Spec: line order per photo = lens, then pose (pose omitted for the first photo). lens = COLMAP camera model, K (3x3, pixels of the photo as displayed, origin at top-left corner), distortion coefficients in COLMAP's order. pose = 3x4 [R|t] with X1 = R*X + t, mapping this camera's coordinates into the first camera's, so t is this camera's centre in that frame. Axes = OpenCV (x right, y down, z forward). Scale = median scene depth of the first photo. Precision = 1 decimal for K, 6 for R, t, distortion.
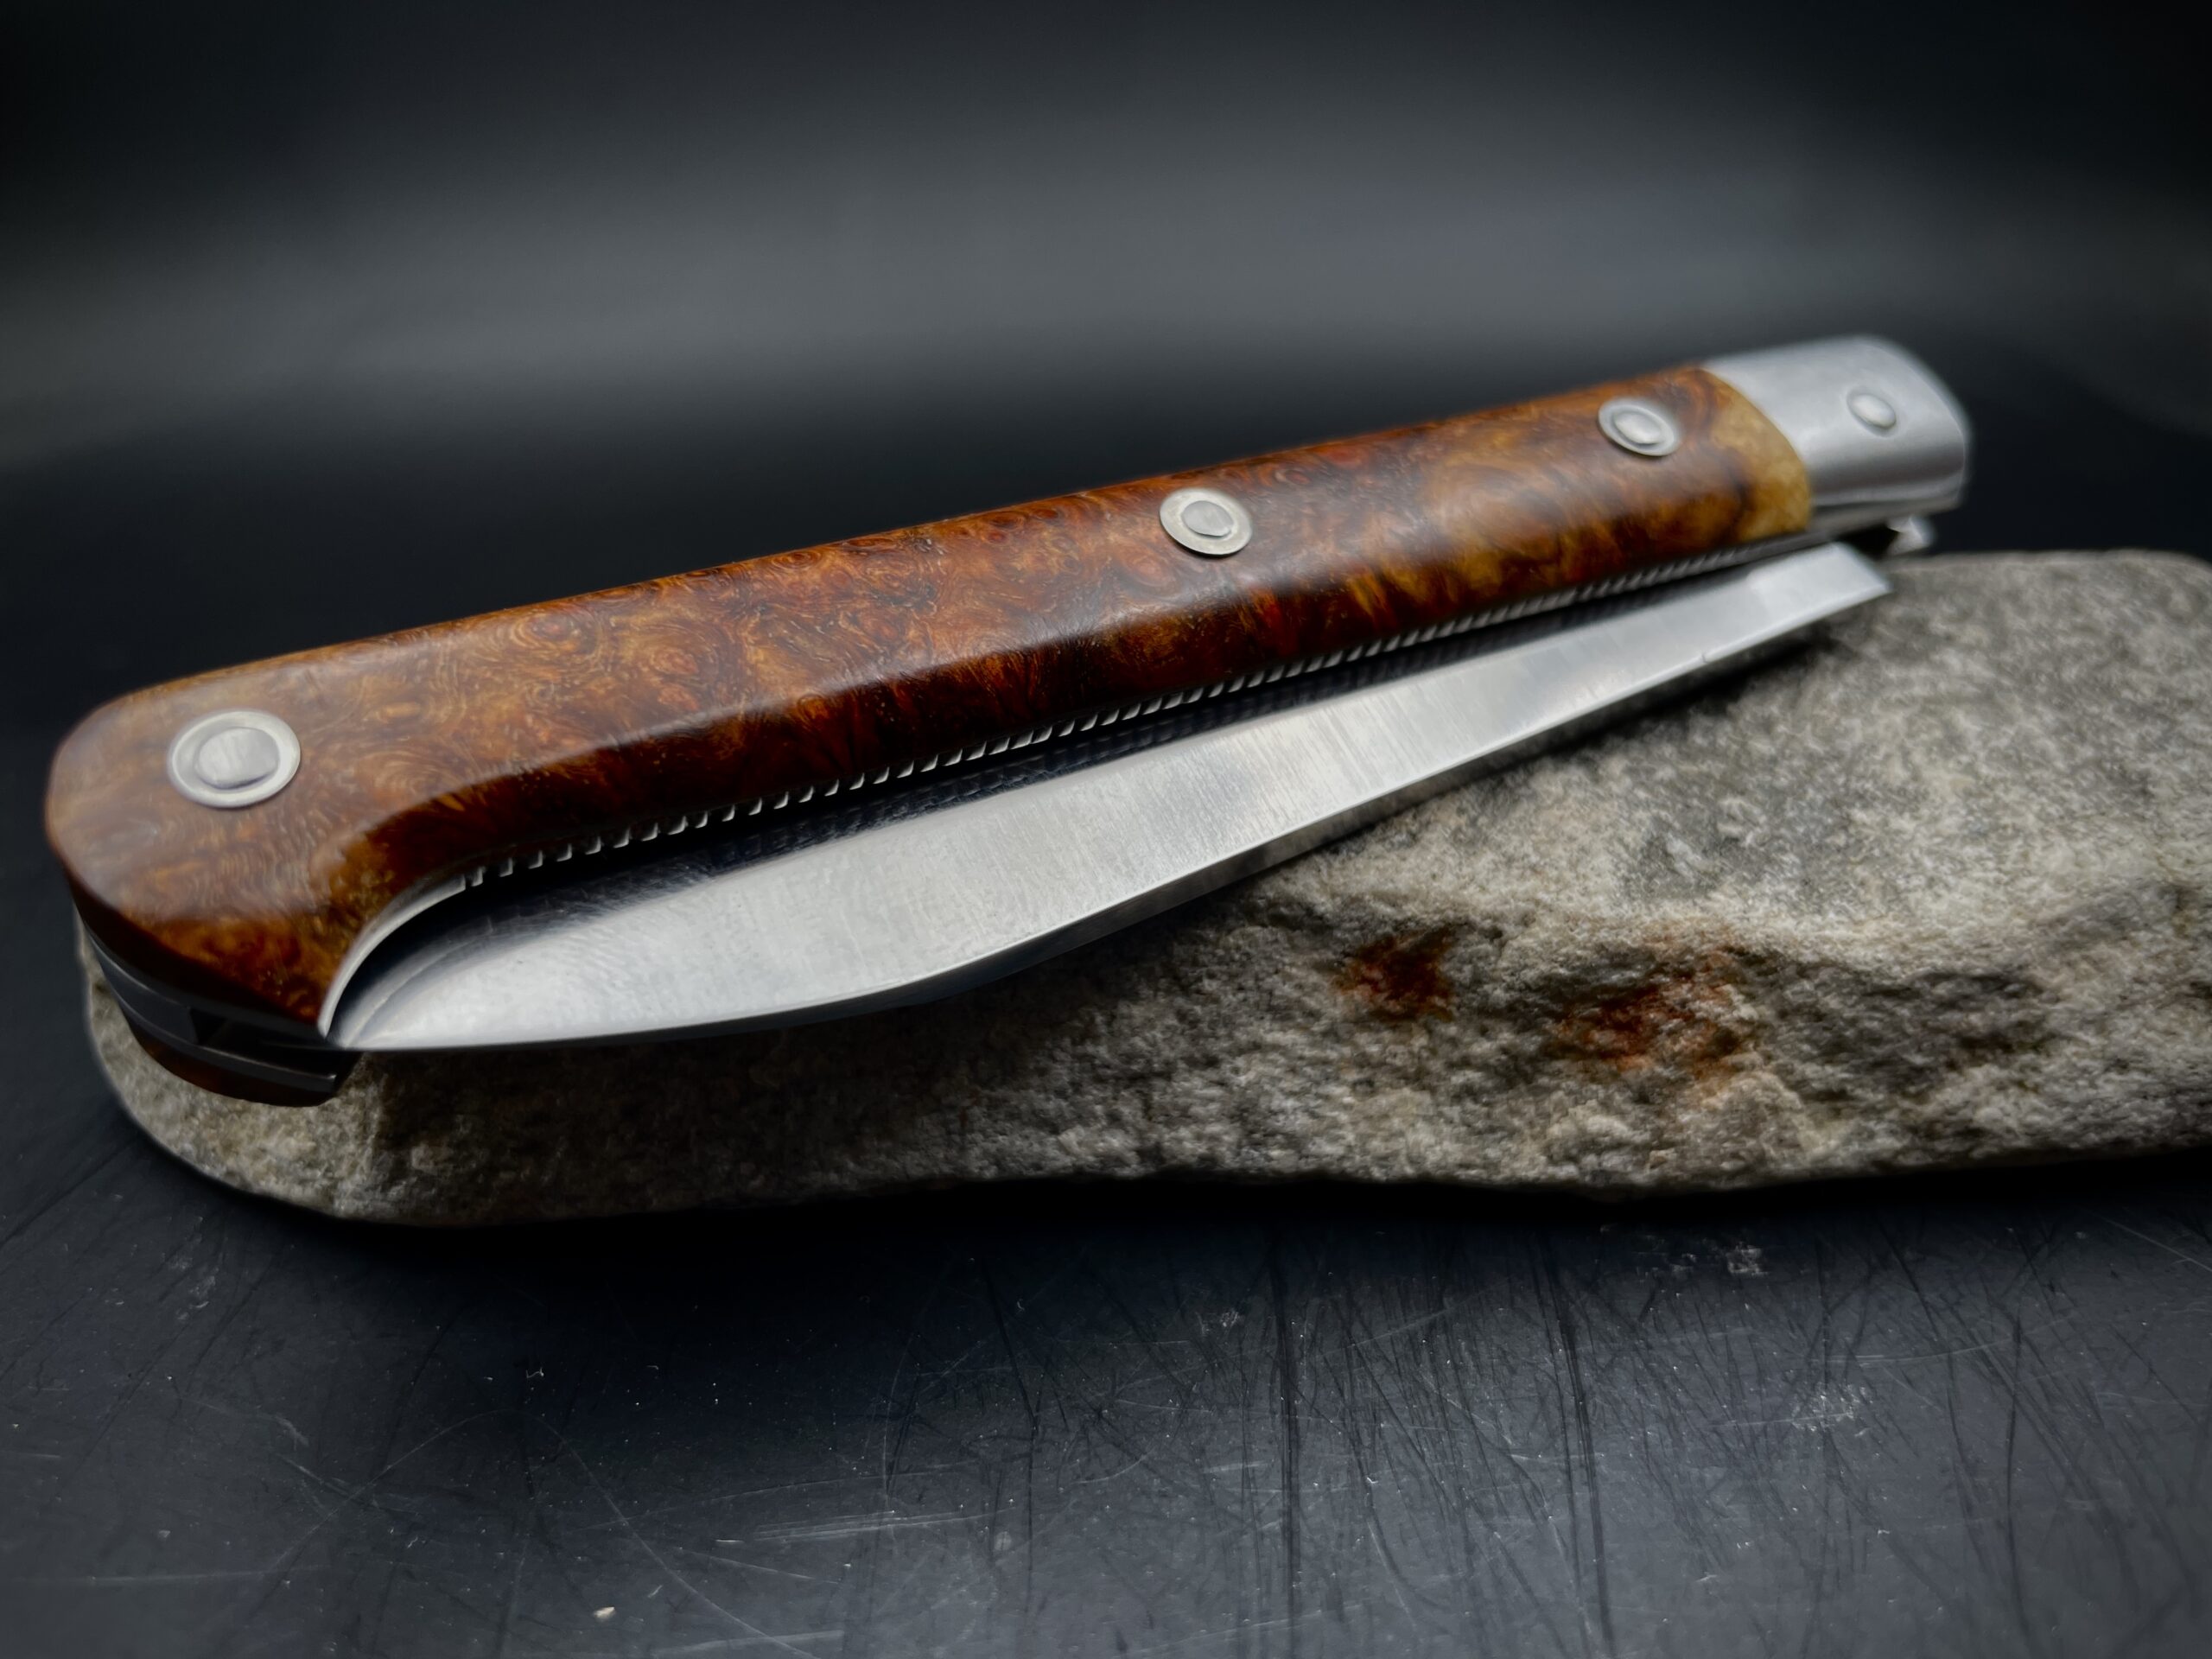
lens RADIAL K [[1777.5, 0, 1107.3], [0, 1777.5, 817.5], [0, 0, 1]] dist [0.011190, -0.065103]
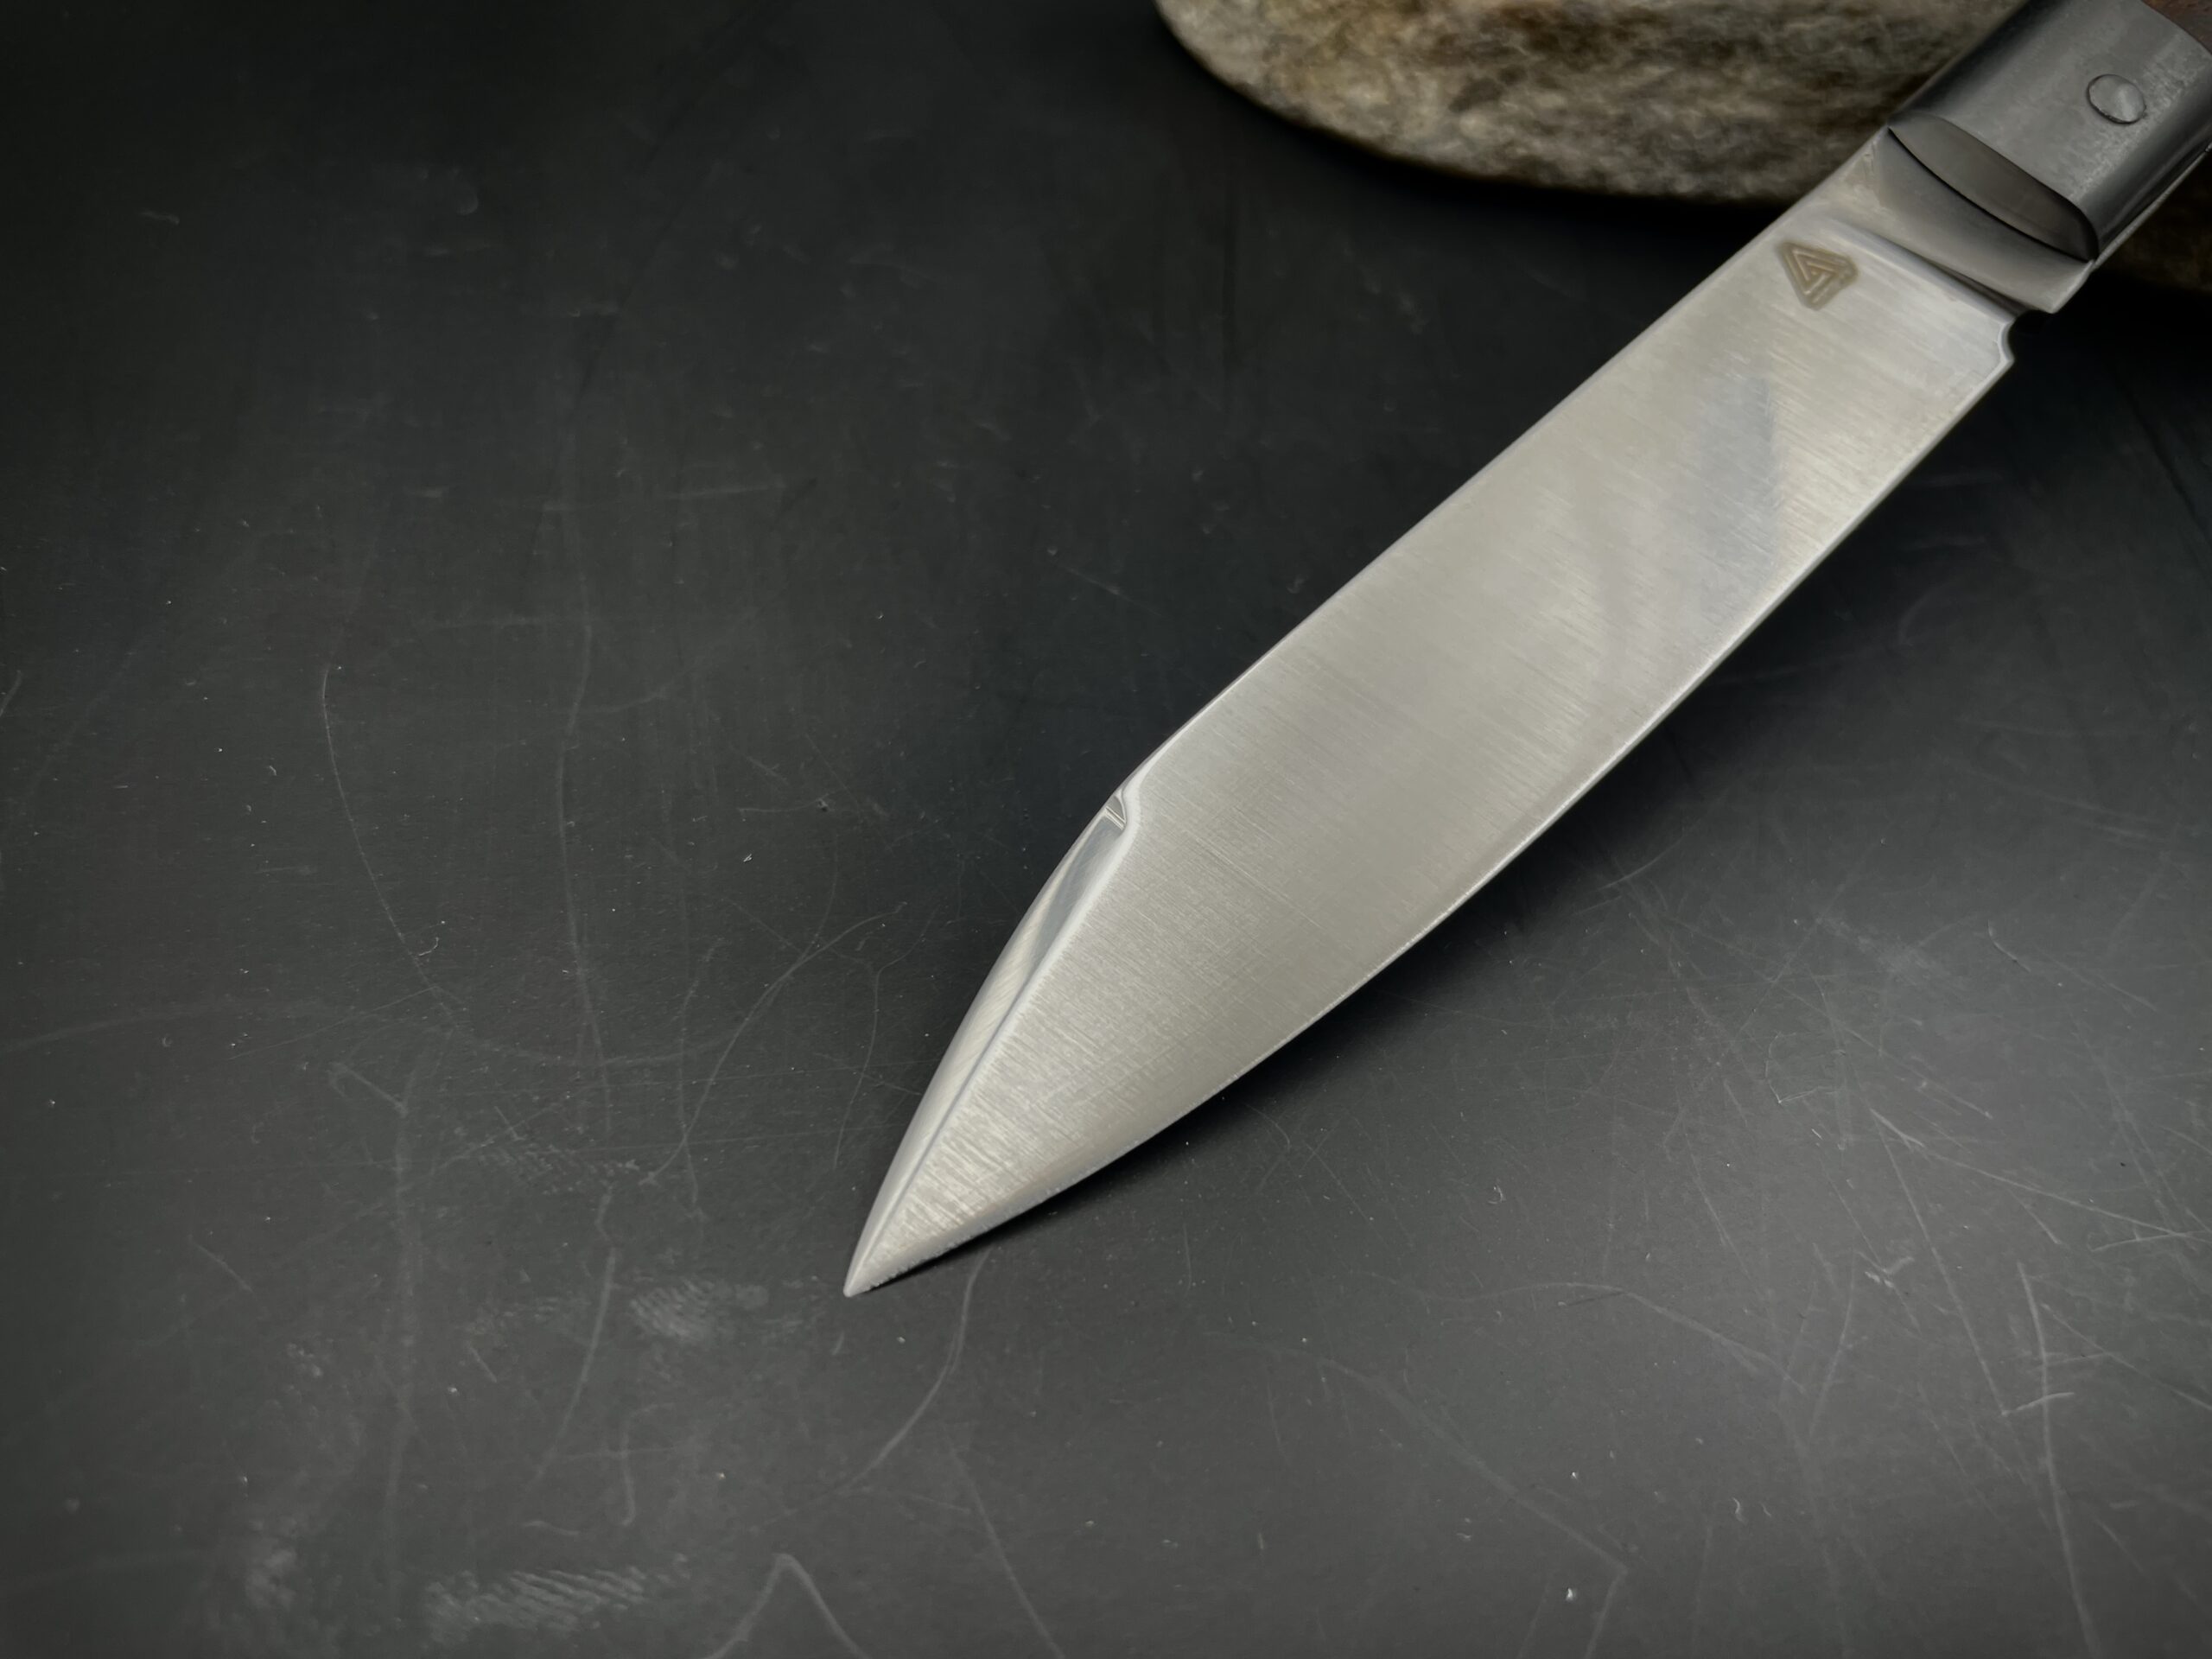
lens RADIAL K [[1777.5, 0, 1107.3], [0, 1777.5, 817.5], [0, 0, 1]] dist [0.011190, -0.065103]
pose [[0.984037, 0.173414, 0.039983, -0.627569], [-0.168777, 0.838126, 0.518709, -0.034230], [0.056441, -0.517177, 0.854016, -0.524738]]
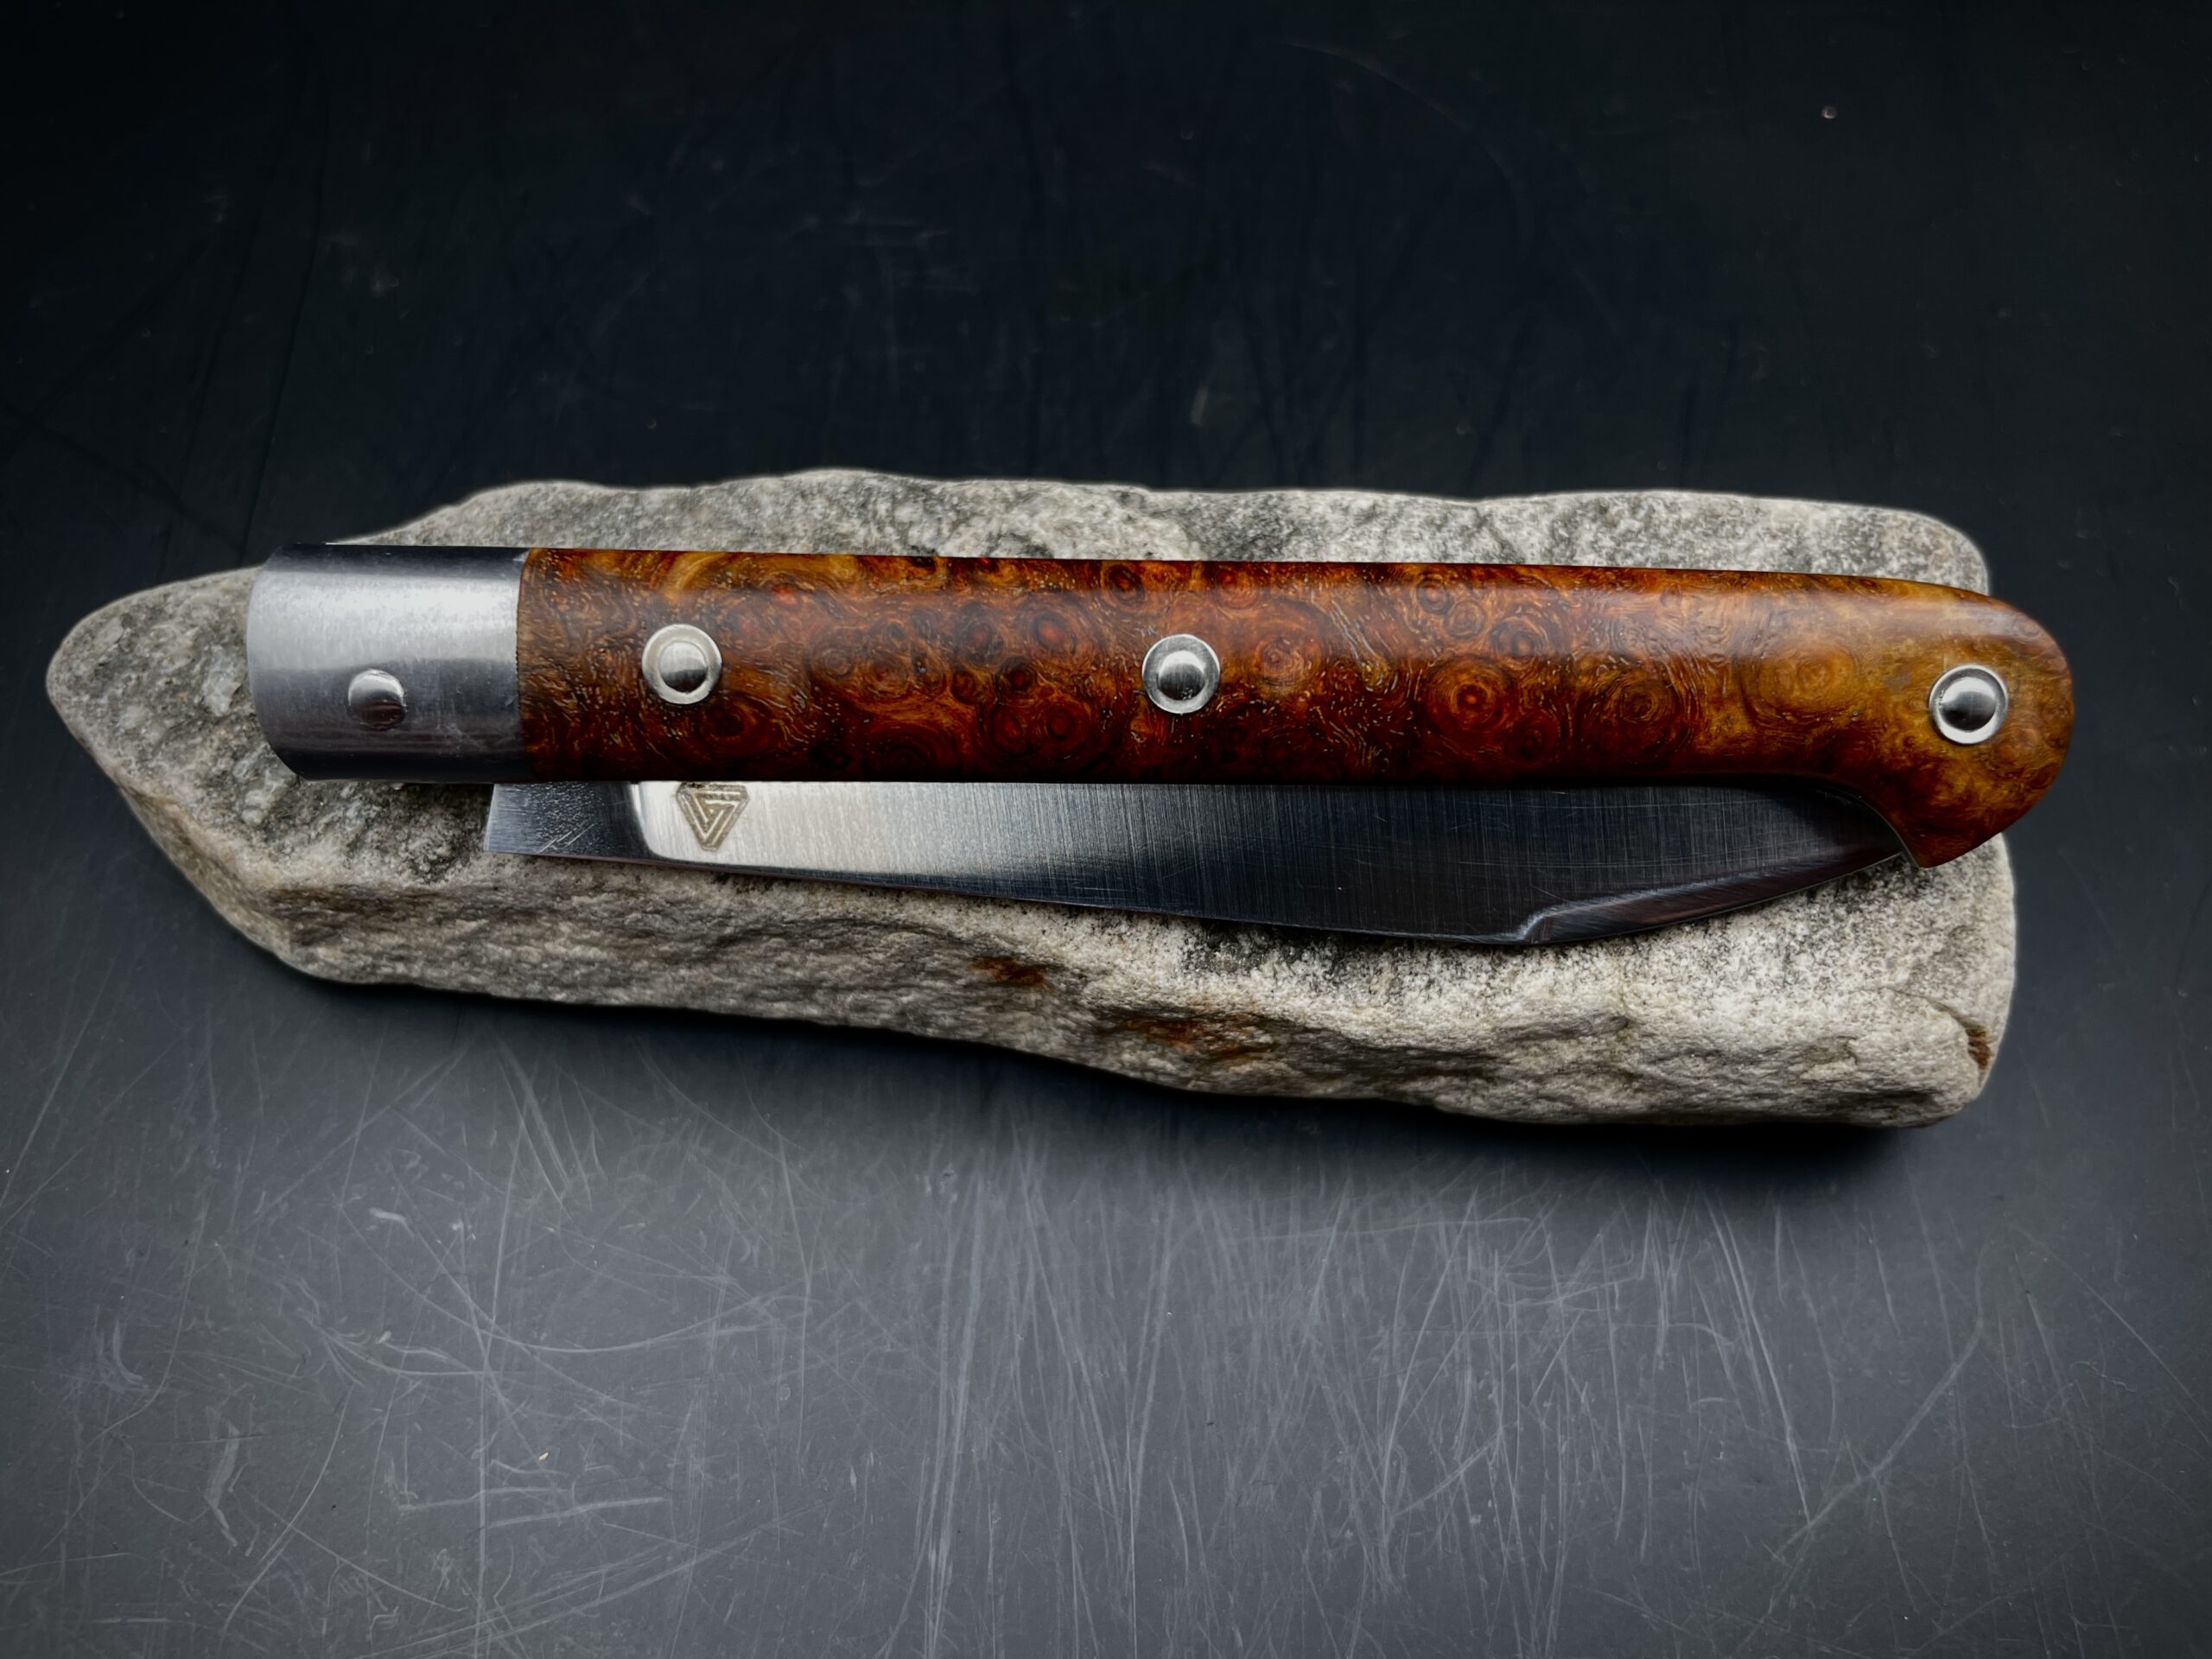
lens RADIAL K [[1724.2, 0, 1108.0], [0, 1724.2, 827.6], [0, 0, 1]] dist [0.076187, -0.178505]
pose [[0.986674, 0.159088, -0.034124, 0.256460], [-0.101802, 0.767214, 0.633260, -0.813915], [0.126925, -0.621348, 0.773186, 0.072720]]
